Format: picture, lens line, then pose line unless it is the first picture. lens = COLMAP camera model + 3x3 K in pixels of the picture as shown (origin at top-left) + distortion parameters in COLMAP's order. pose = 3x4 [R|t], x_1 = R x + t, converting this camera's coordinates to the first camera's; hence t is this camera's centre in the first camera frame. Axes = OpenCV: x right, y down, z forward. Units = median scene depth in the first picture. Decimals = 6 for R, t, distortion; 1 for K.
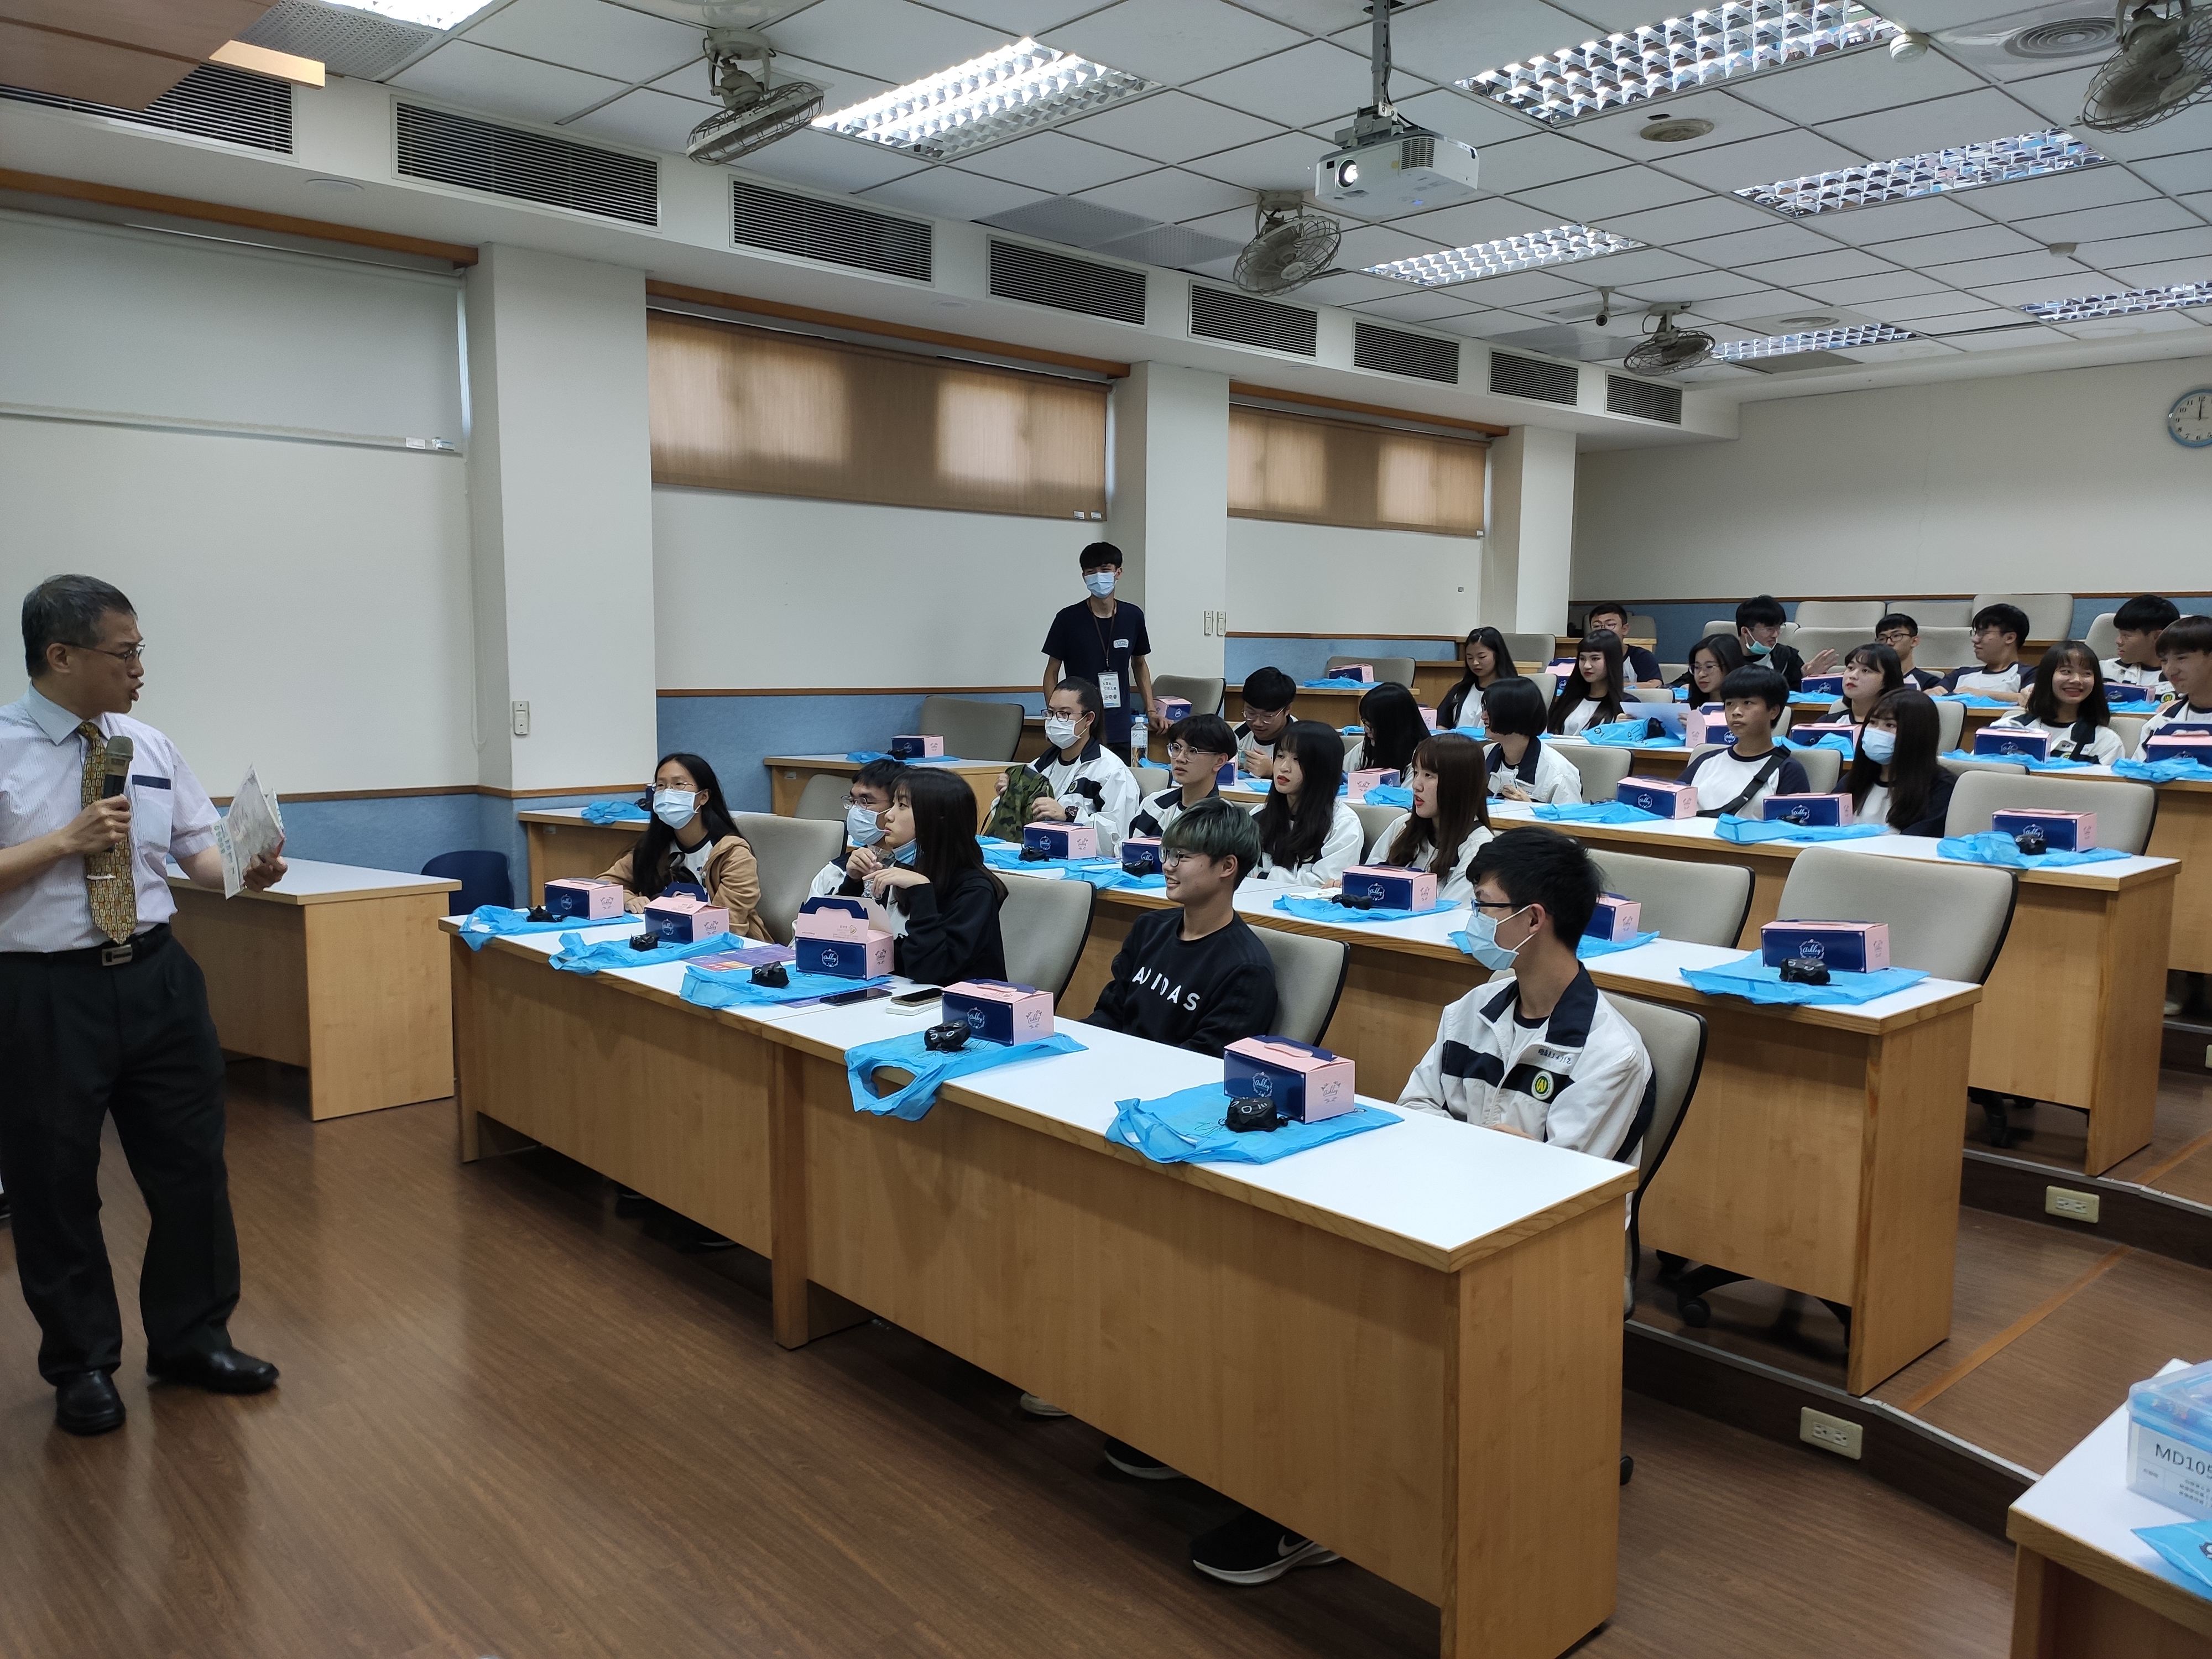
lens RADIAL K [[1649.3, 0, 1106.0], [0, 1649.3, 829.5], [0, 0, 1]] dist [0.098943, -0.144149]
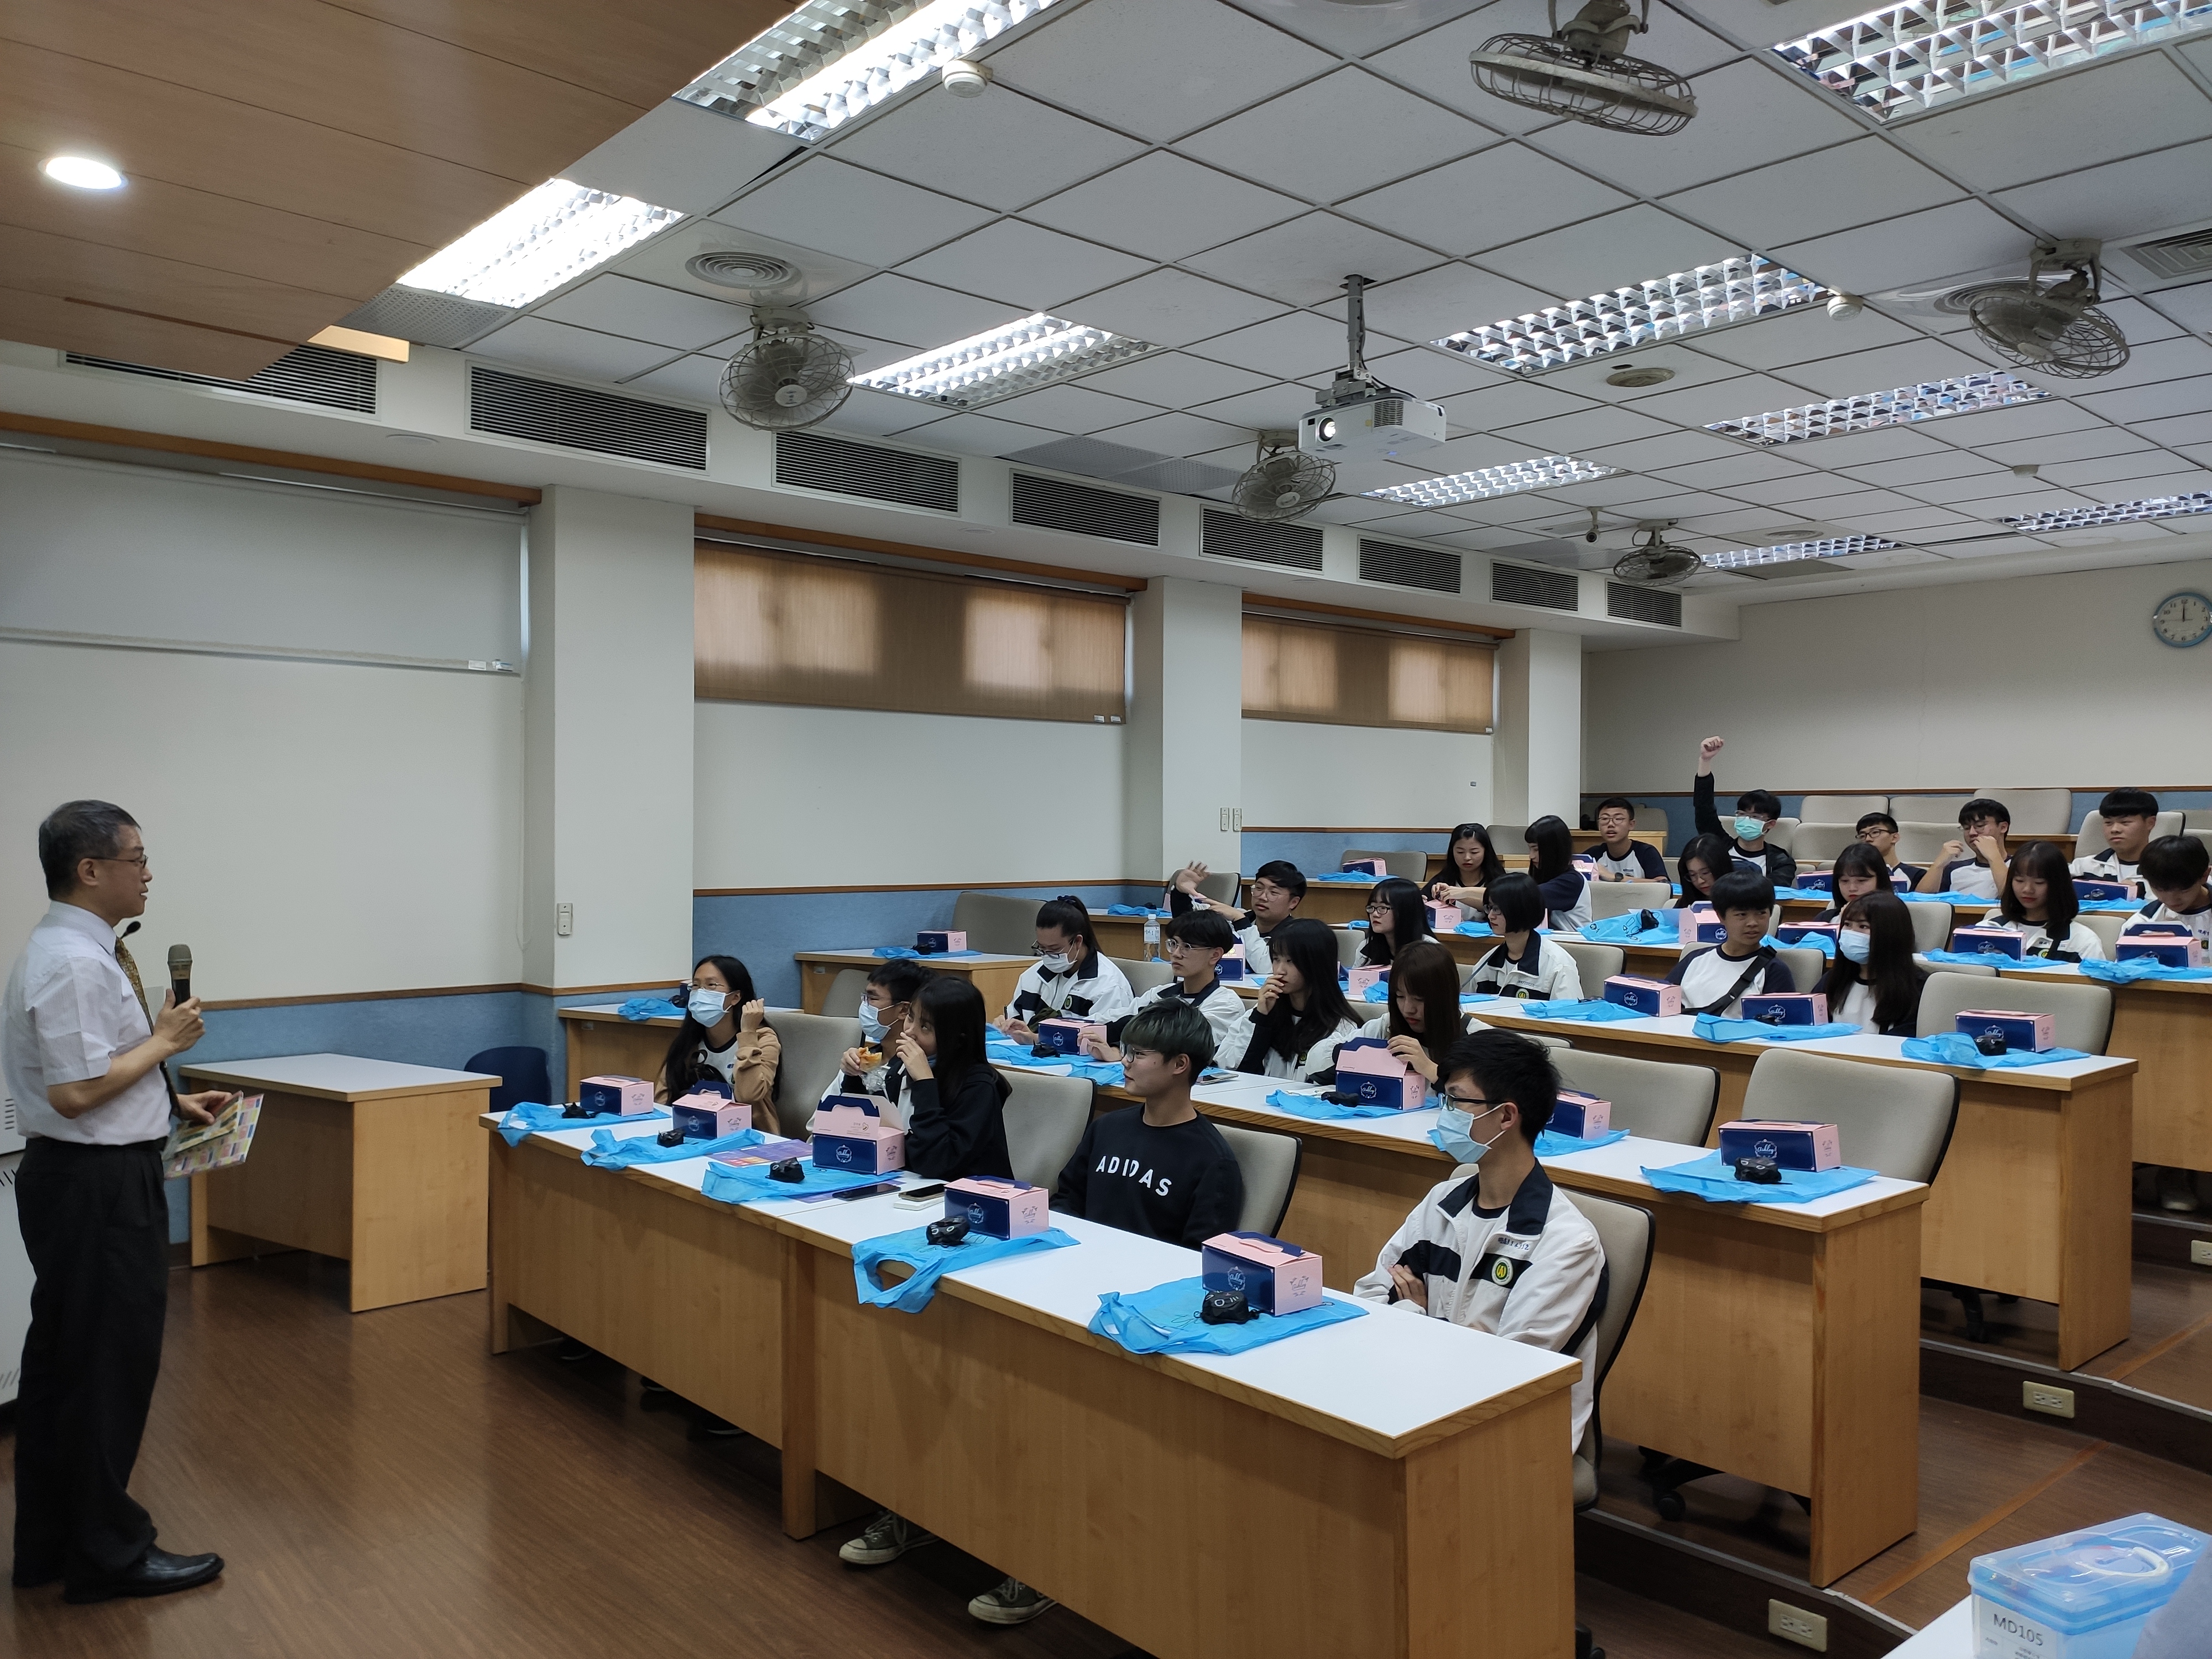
lens RADIAL K [[1649.3, 0, 1106.0], [0, 1649.3, 829.5], [0, 0, 1]] dist [0.098943, -0.144149]
pose [[0.999715, -0.004464, -0.023452, 0.026319], [0.001881, 0.994038, -0.109016, -0.012568], [0.023799, 0.108940, 0.993763, -0.071995]]
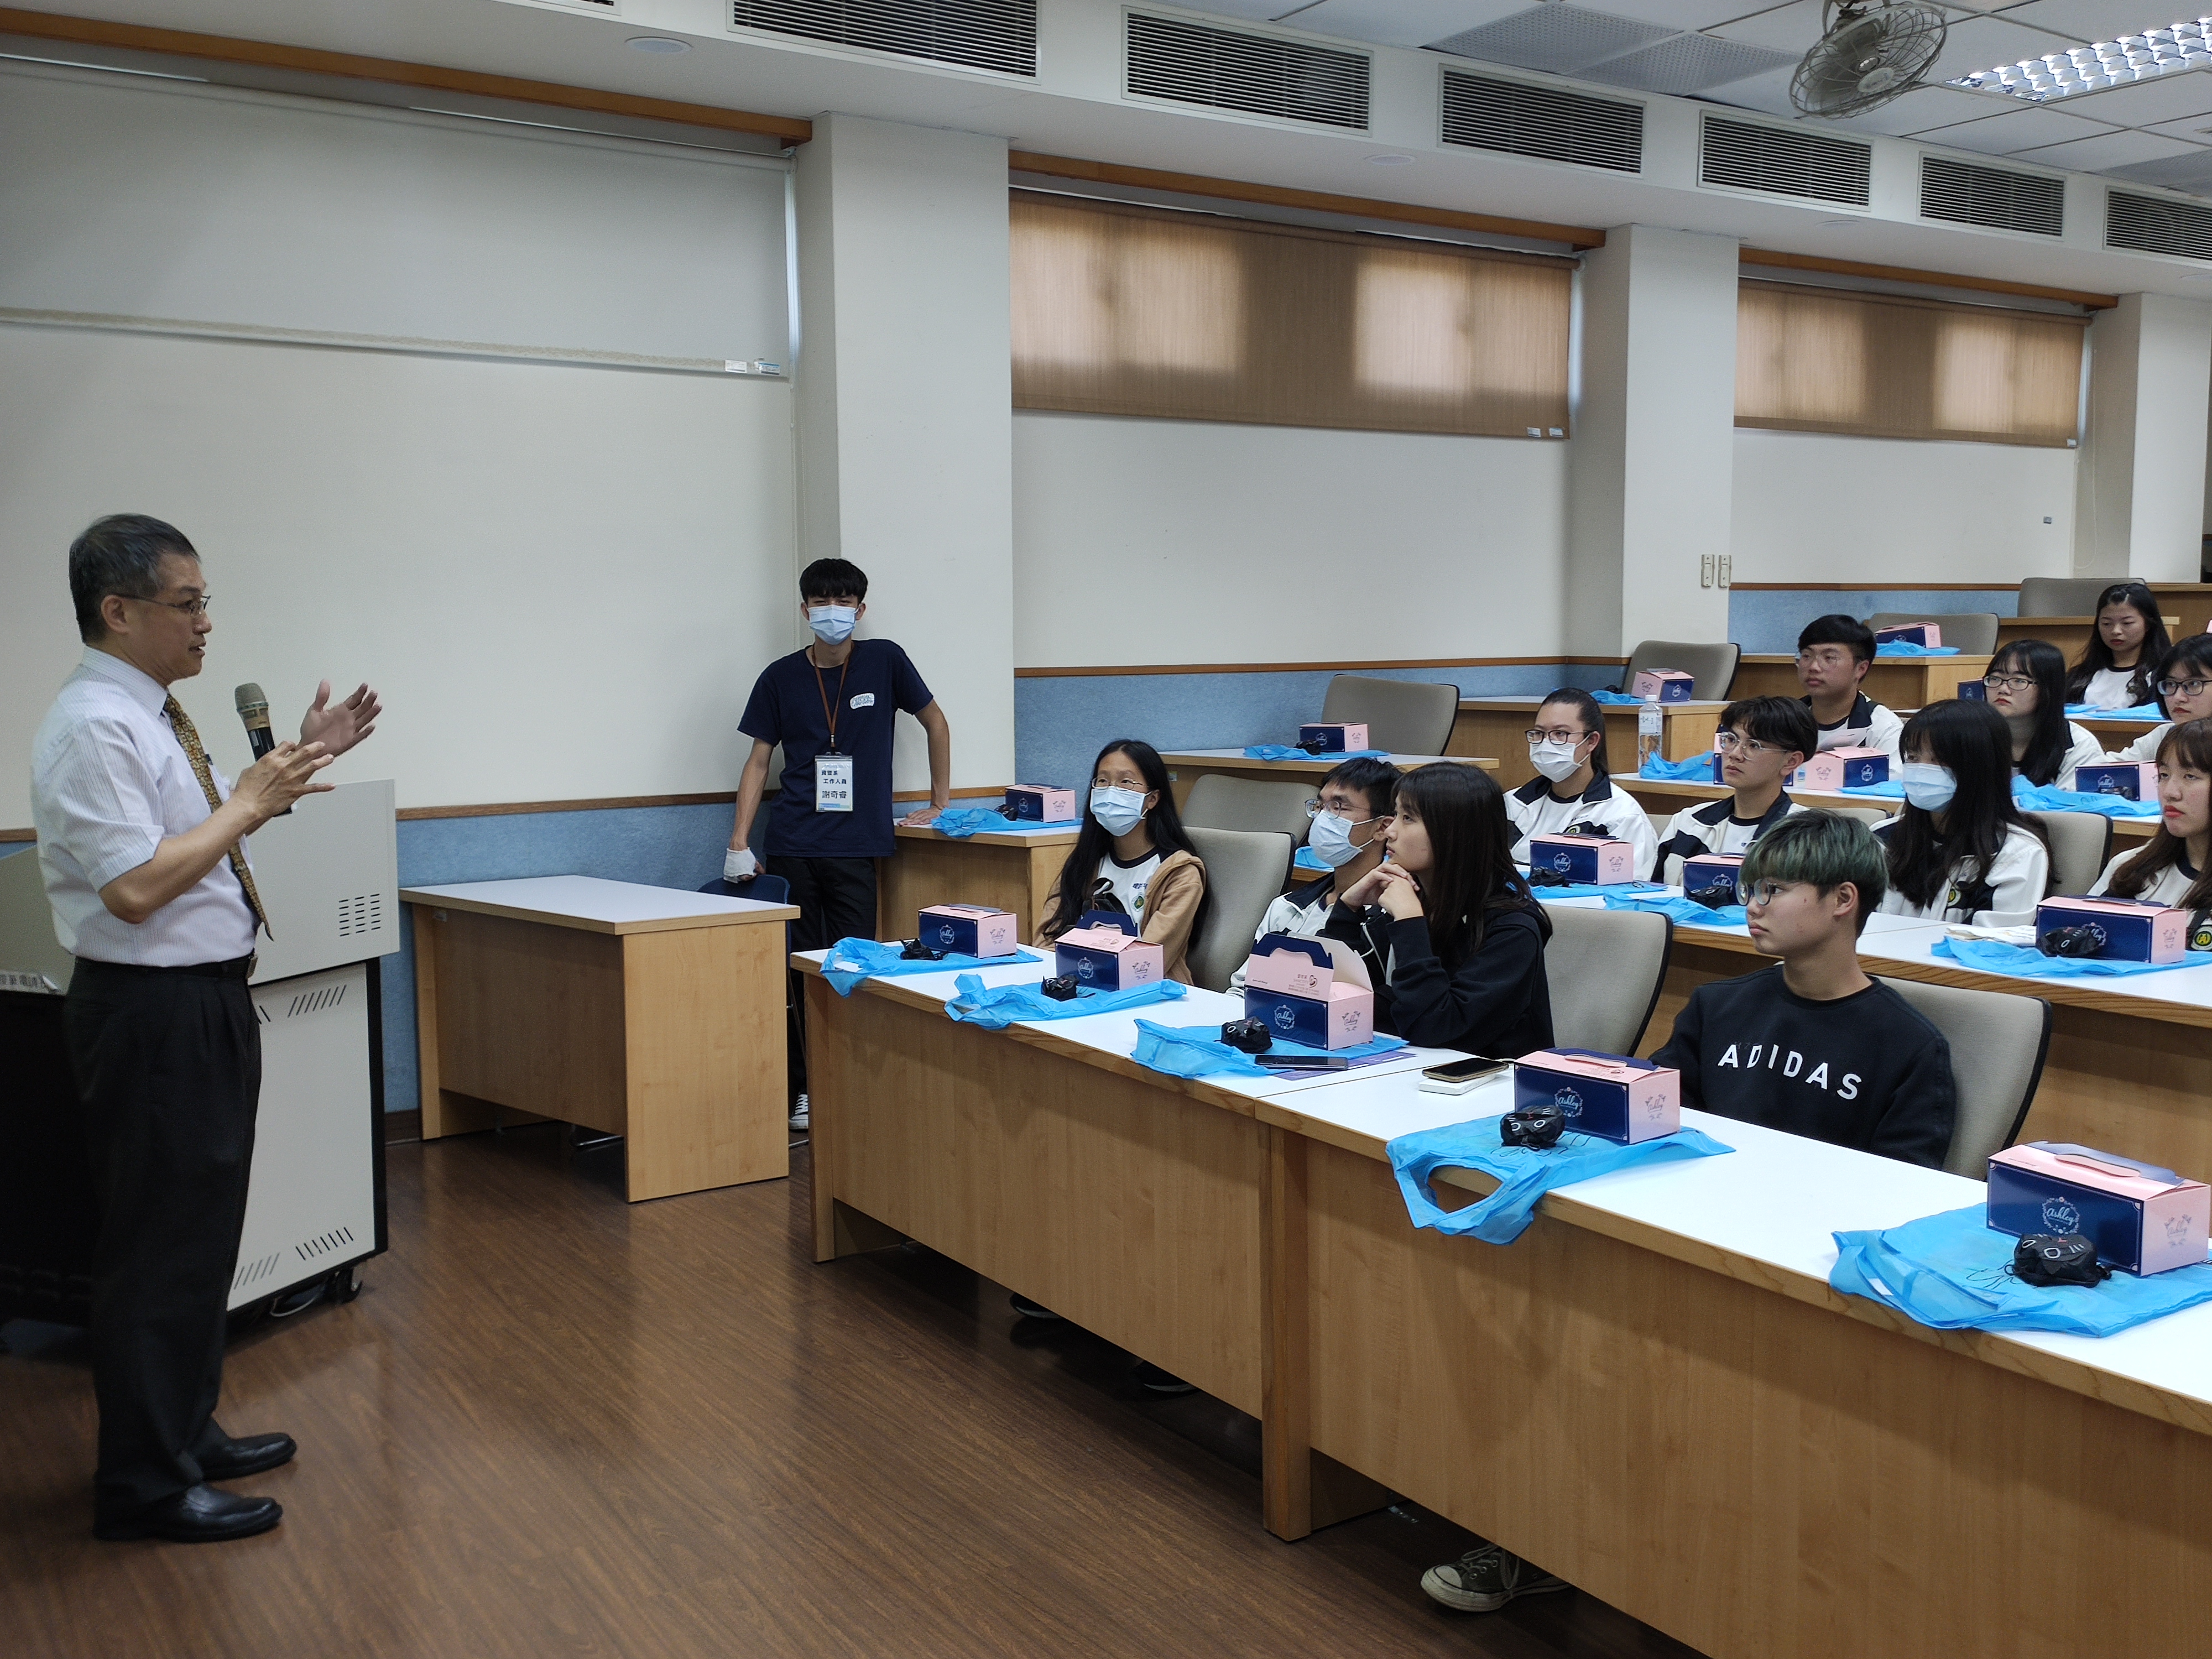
lens RADIAL K [[2068.9, 0, 1106.0], [0, 2068.9, 829.5], [0, 0, 1]] dist [0.102779, -0.150195]
pose [[0.985642, 0.001446, -0.168841, -0.103945], [-0.003142, 0.999947, -0.009775, 0.004187], [0.168818, 0.010165, 0.985595, 0.061141]]
